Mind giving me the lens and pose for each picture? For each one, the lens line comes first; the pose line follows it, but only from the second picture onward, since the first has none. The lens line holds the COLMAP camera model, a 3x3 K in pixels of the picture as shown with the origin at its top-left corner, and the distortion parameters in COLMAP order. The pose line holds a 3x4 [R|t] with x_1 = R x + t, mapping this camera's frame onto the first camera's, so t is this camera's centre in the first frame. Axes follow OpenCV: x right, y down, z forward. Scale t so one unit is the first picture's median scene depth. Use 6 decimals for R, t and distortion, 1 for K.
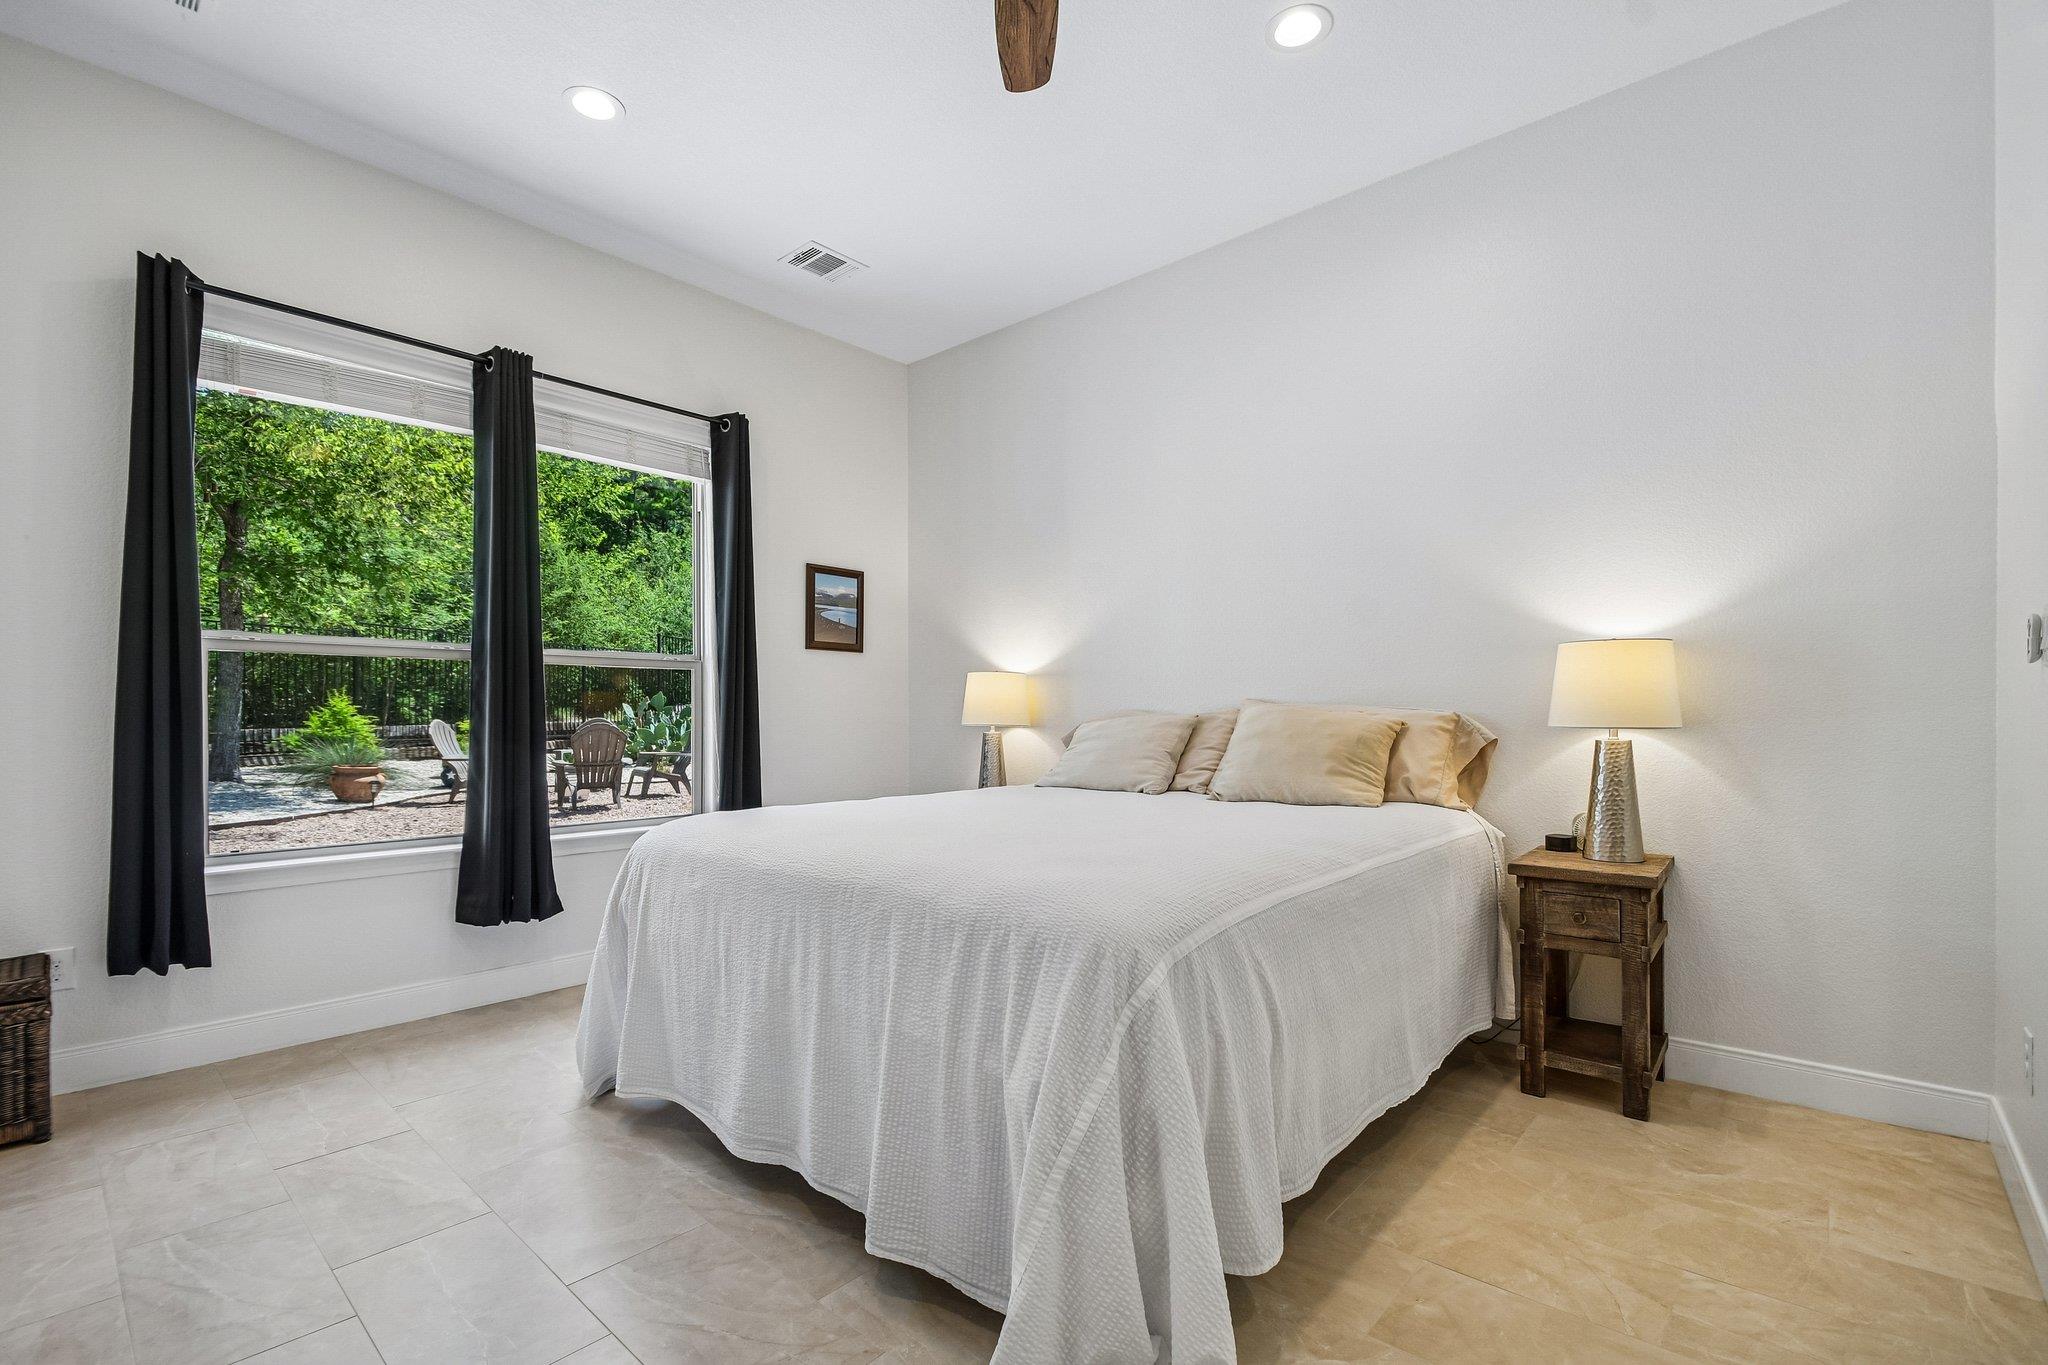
lens RADIAL K [[909.8, 0, 1036.6], [0, 909.8, 702.6], [0, 0, 1]] dist [0.011521, -0.012505]
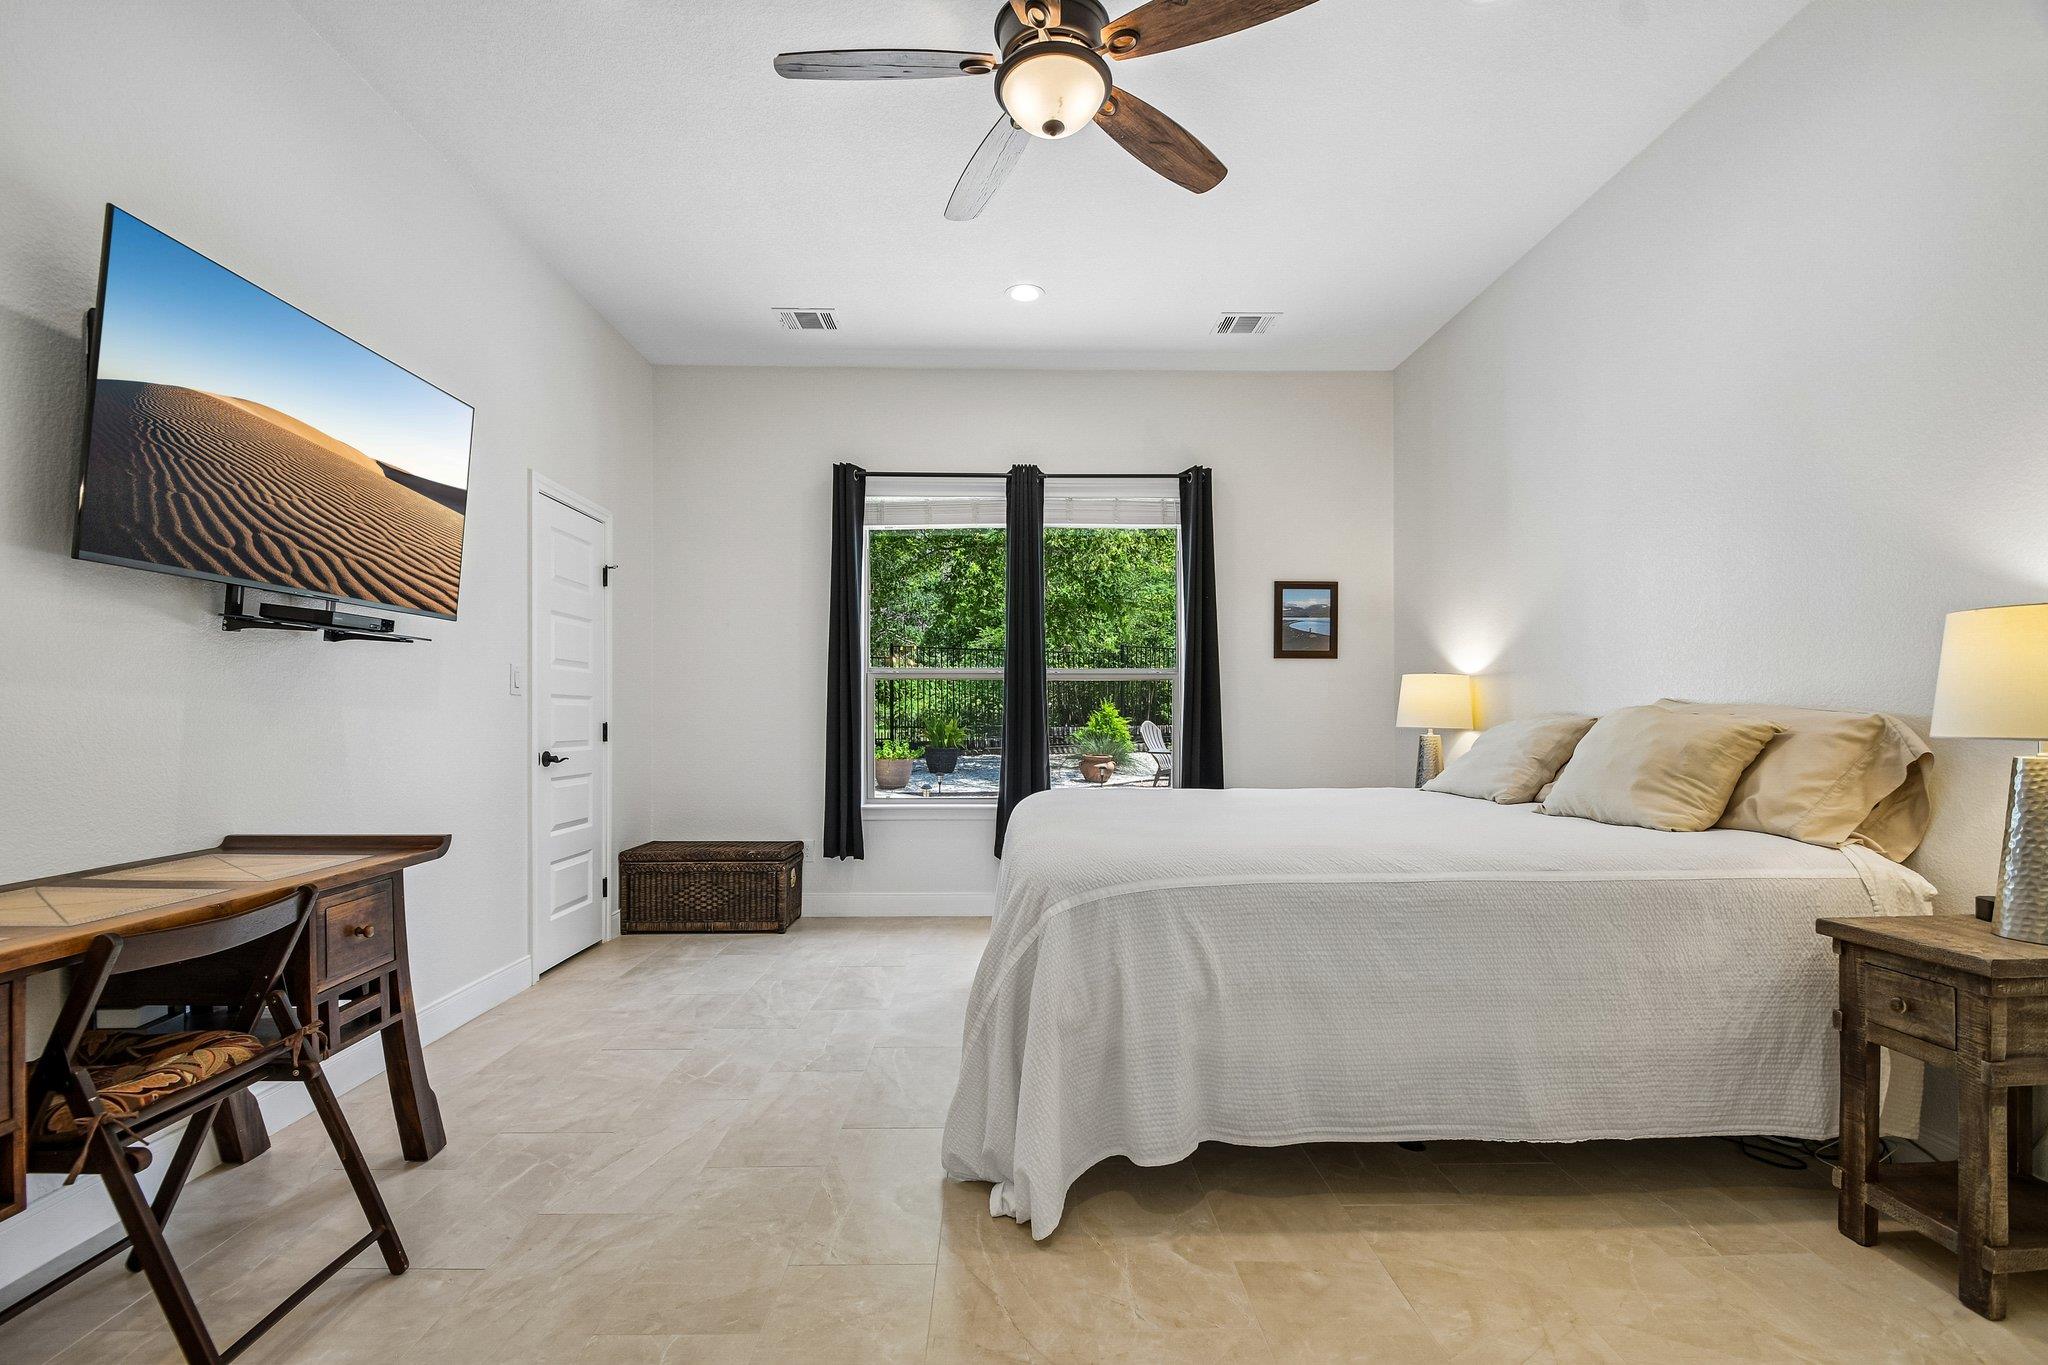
lens RADIAL K [[909.8, 0, 1013.7], [0, 909.8, 696.7], [0, 0, 1]] dist [0.011521, -0.012505]
pose [[0.679720, -0.015793, -0.733301, 0.465214], [0.009427, 0.999874, -0.012796, -0.000788], [0.733411, 0.001785, 0.679783, 0.010191]]
